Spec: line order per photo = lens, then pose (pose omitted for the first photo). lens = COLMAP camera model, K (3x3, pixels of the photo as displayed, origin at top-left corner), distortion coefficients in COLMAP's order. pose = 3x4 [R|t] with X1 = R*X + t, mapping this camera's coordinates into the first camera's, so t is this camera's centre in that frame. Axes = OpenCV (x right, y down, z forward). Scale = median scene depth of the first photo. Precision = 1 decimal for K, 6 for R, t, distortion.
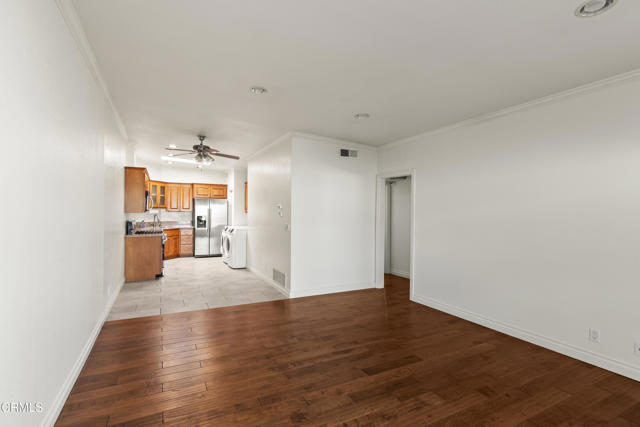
lens RADIAL K [[298.7, 0, 327.3], [0, 298.7, 214.0], [0, 0, 1]] dist [0.027145, 0.000219]
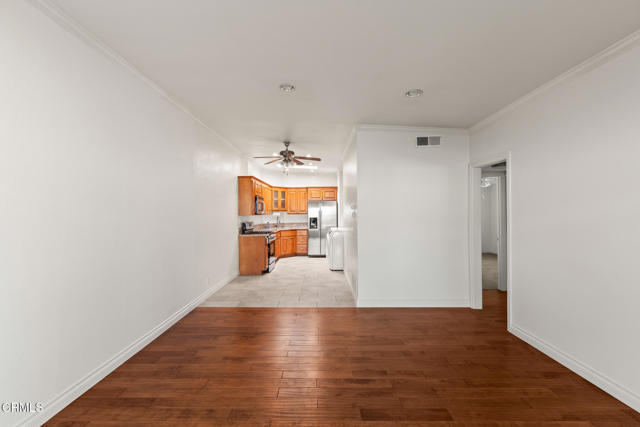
lens RADIAL K [[307.0, 0, 330.7], [0, 307.0, 211.1], [0, 0, 1]] dist [0.021631, -0.000076]
pose [[0.889021, -0.018063, -0.457510, 0.189989], [0.011965, 0.999797, -0.016223, 0.002053], [0.457710, 0.008948, 0.889057, 0.101558]]
